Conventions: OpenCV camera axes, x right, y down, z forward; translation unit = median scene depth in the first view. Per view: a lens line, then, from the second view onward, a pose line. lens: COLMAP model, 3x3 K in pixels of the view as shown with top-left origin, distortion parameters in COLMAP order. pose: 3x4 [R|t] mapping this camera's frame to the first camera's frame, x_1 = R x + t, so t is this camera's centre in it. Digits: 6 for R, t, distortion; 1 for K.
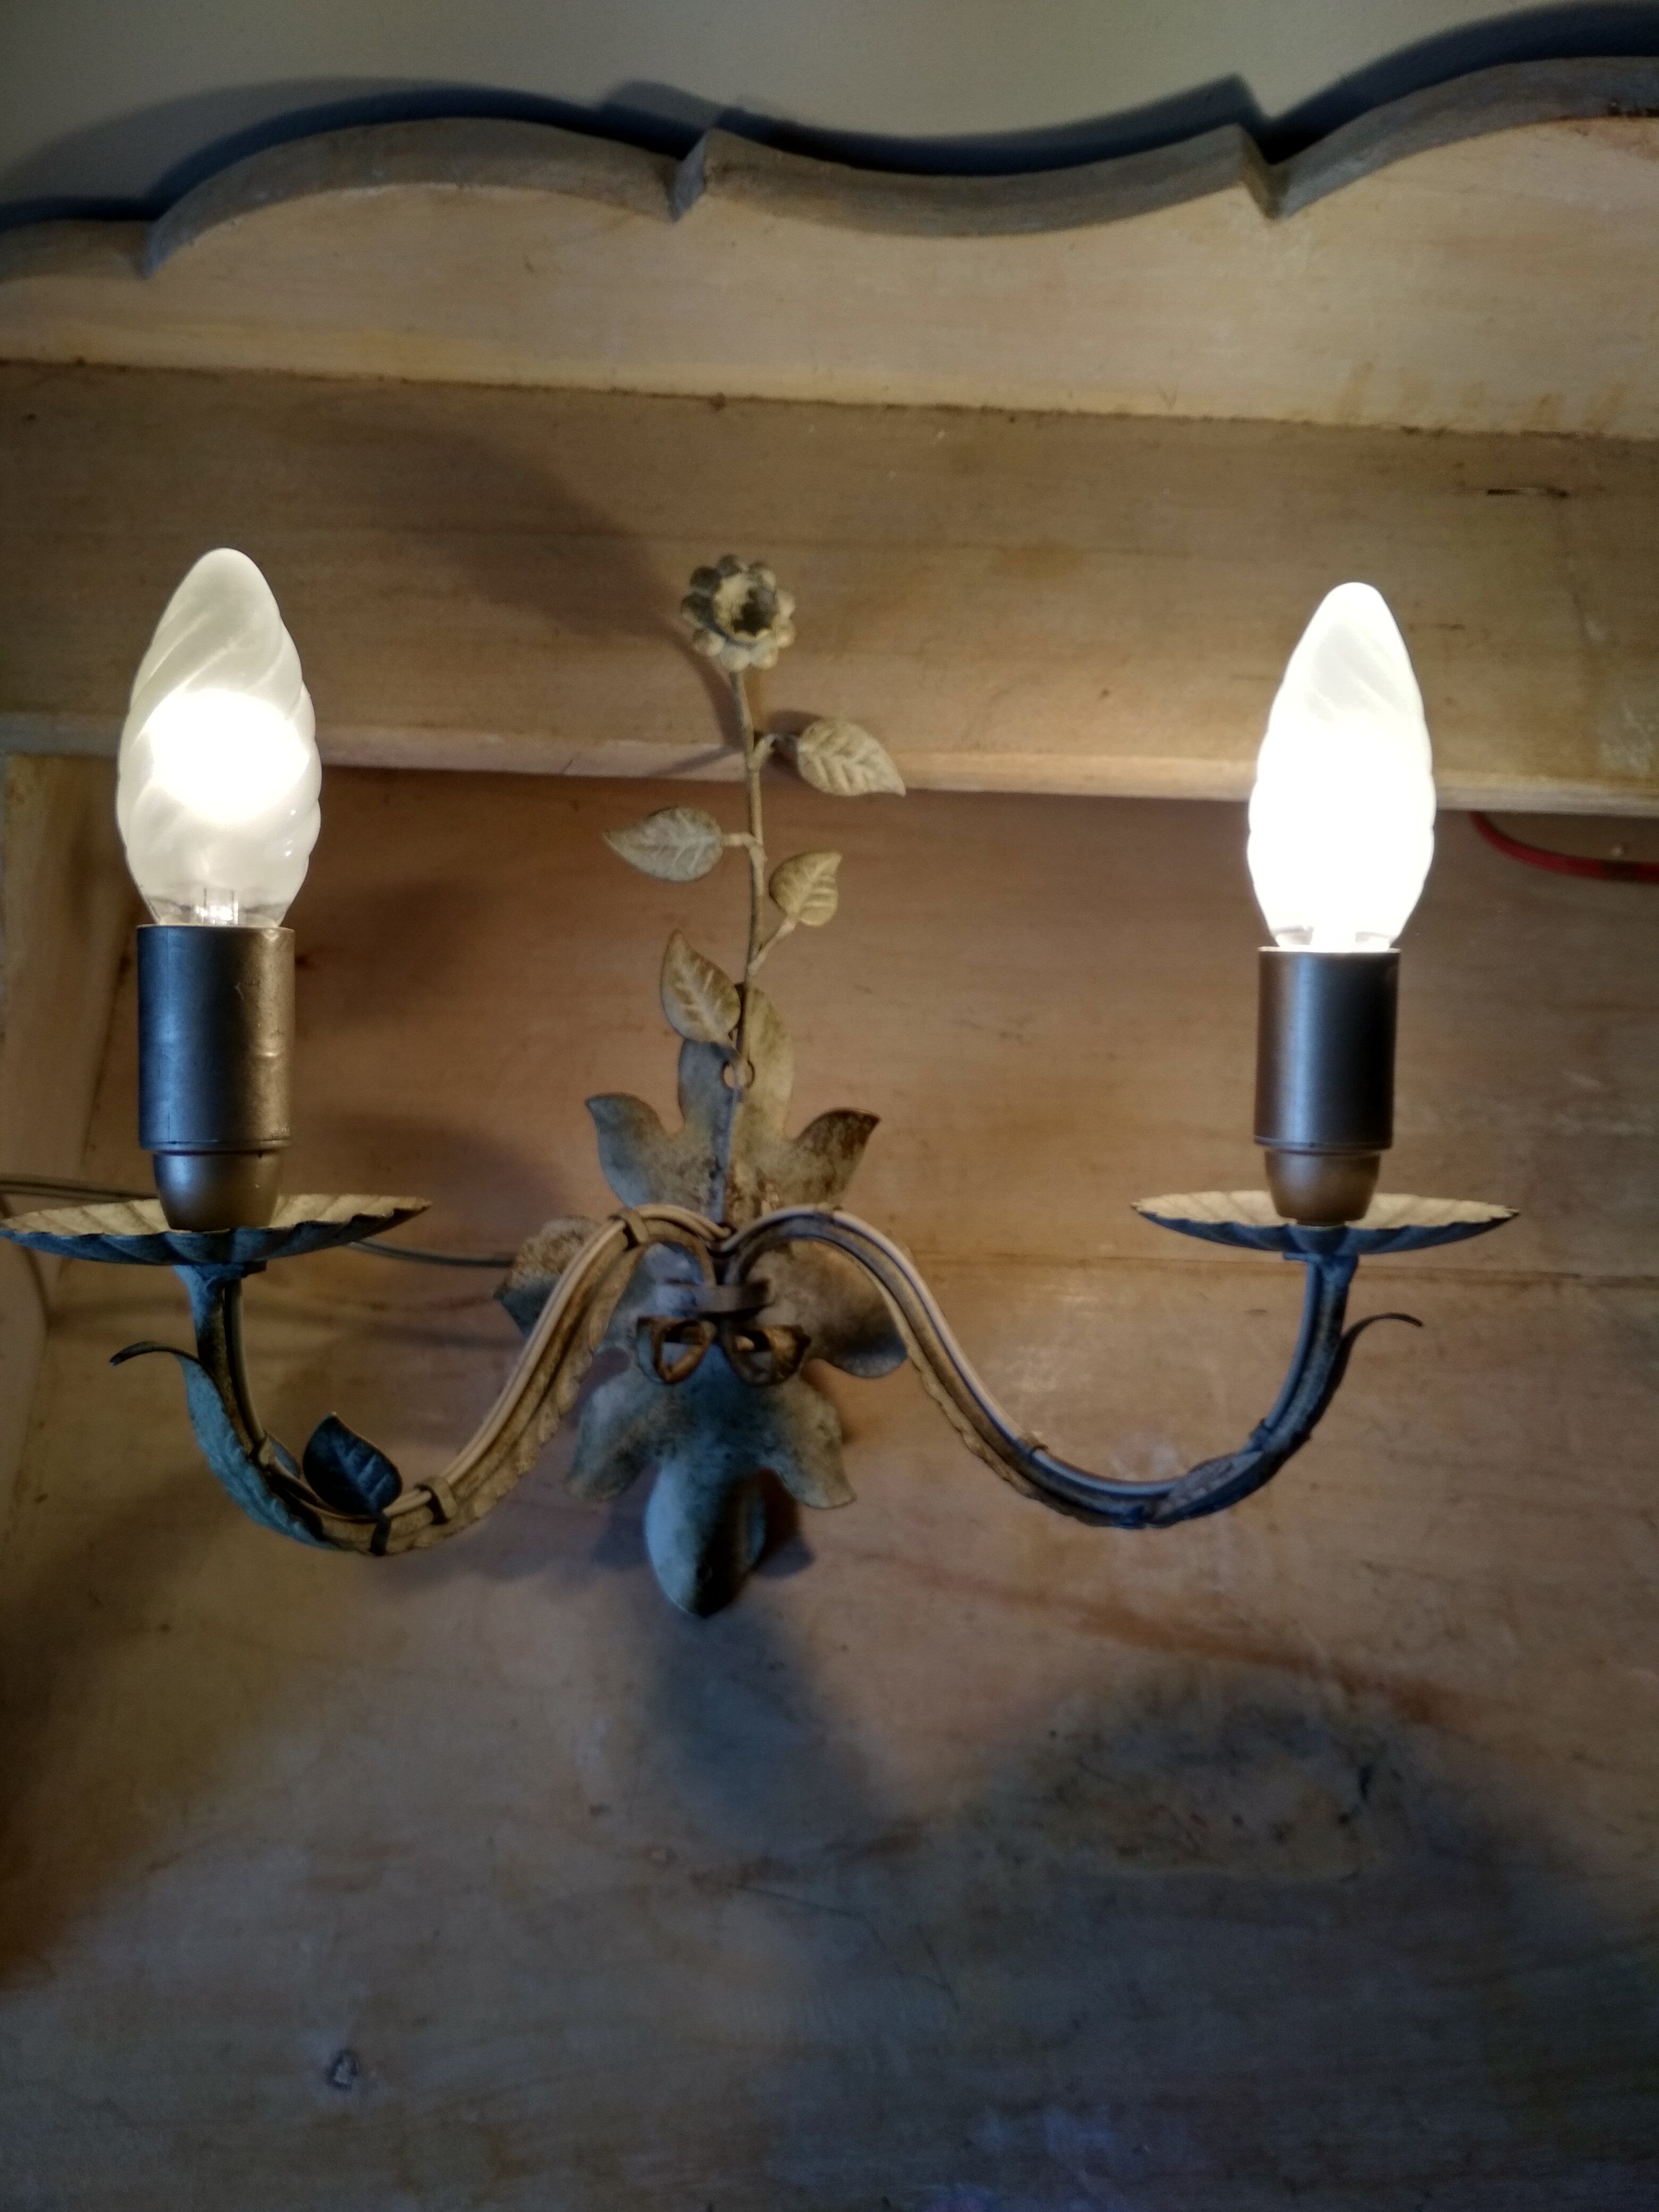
lens RADIAL K [[1973.4, 0, 817.2], [0, 1973.4, 1106.2], [0, 0, 1]] dist [0.108879, -0.244698]
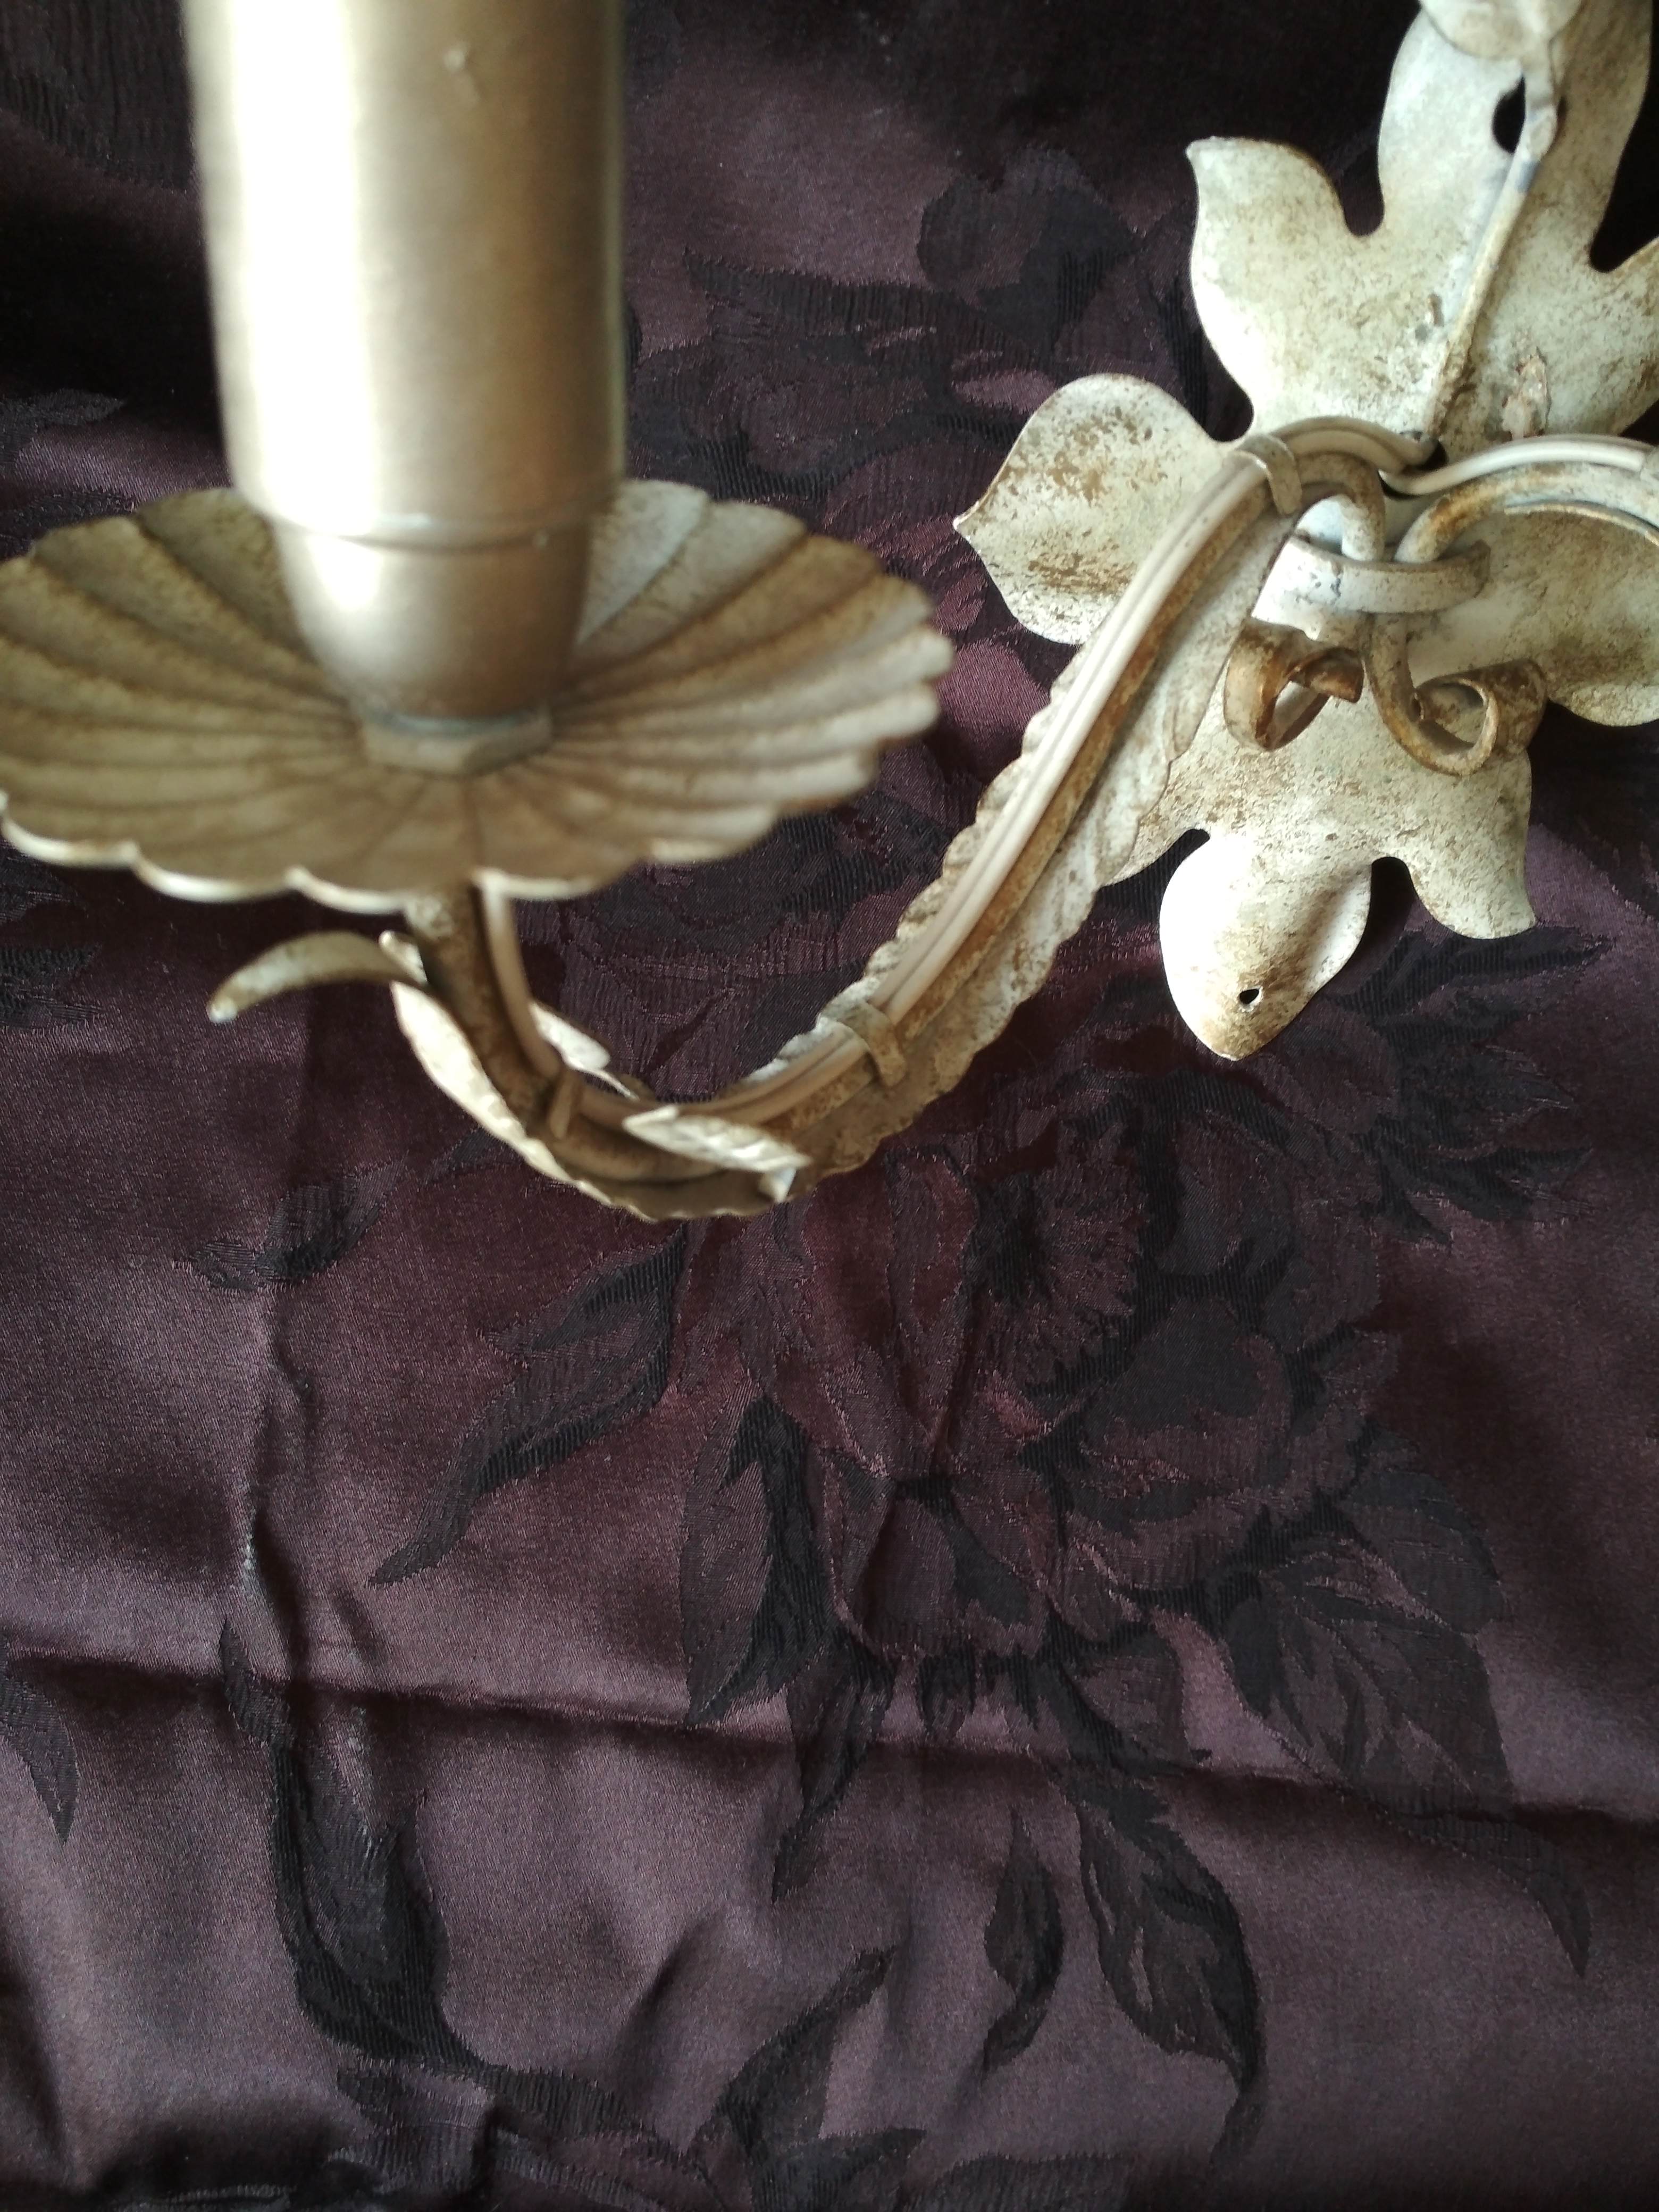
lens RADIAL K [[2024.1, 0, 836.6], [0, 2024.1, 1114.6], [0, 0, 1]] dist [0.081139, -0.211195]
pose [[0.987048, 0.135487, -0.085901, -0.127015], [-0.063965, 0.823444, 0.563780, -0.081624], [0.147119, -0.550983, 0.821446, 0.455614]]
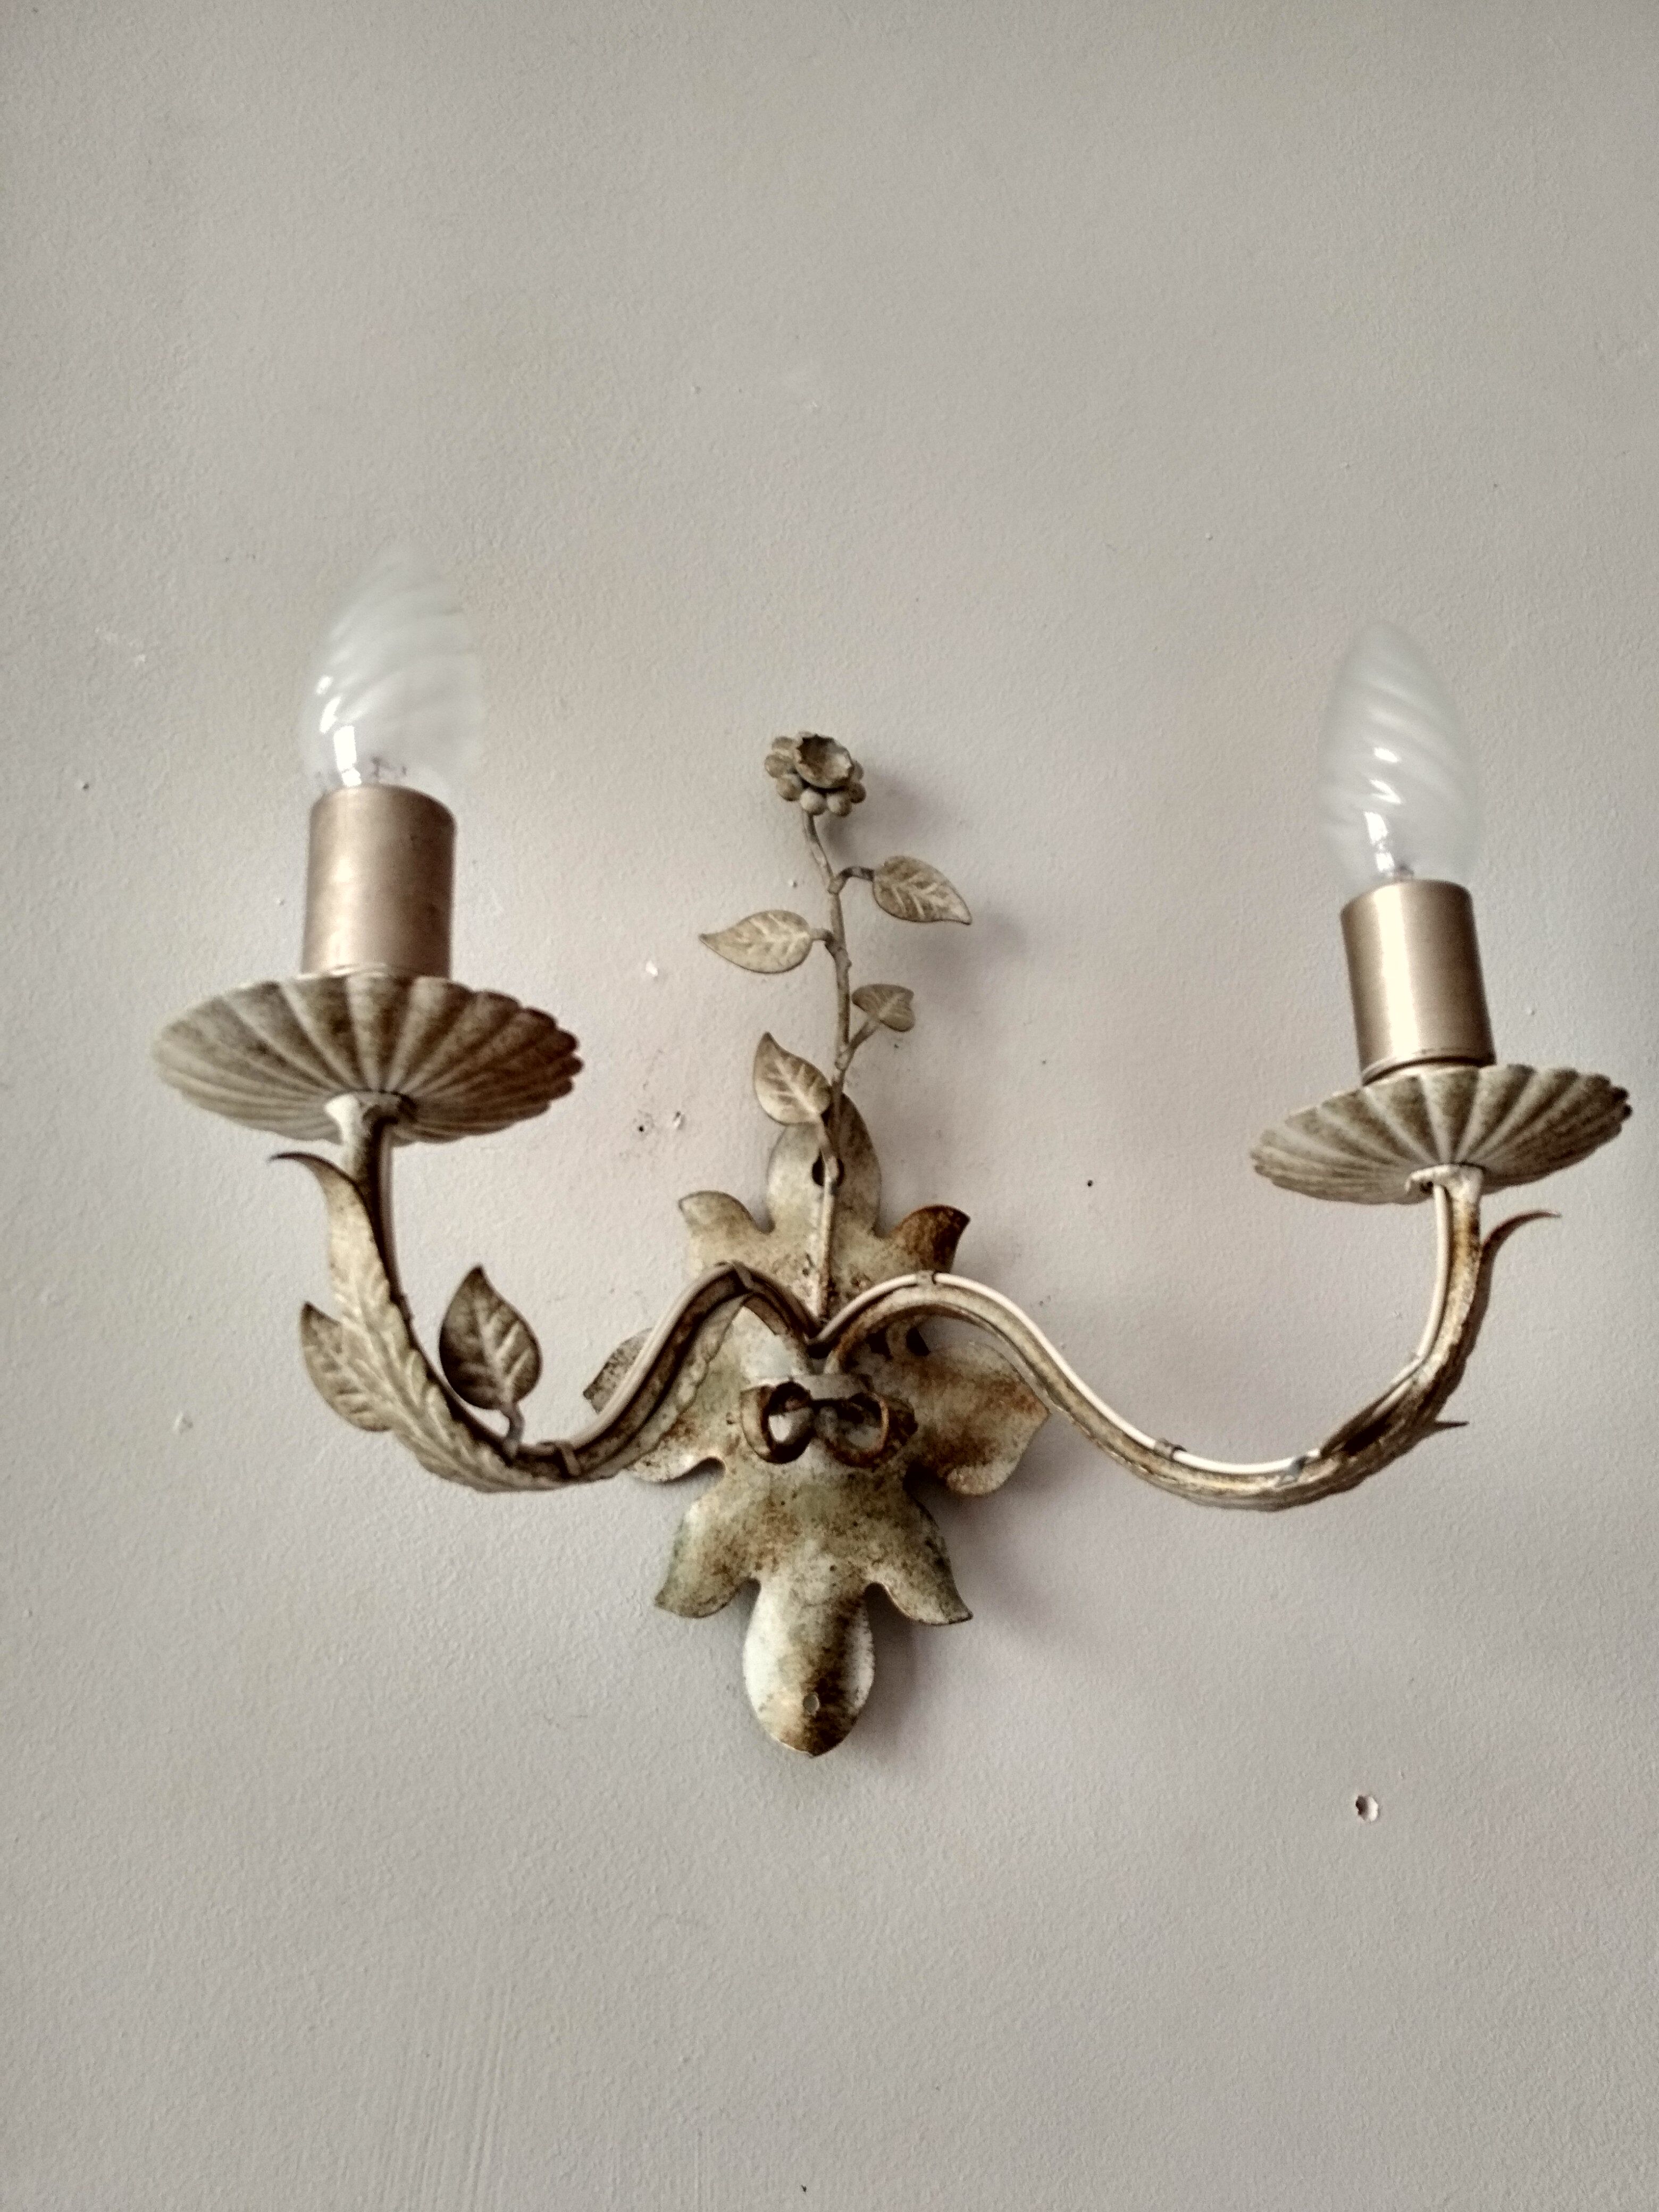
lens RADIAL K [[2016.5, 0, 820.0], [0, 2016.5, 1111.3], [0, 0, 1]] dist [0.119393, -0.327024]
pose [[0.998376, -0.024203, 0.051565, -0.096244], [0.043766, 0.905338, -0.422432, 0.389256], [-0.036460, 0.424003, 0.904927, 0.050489]]
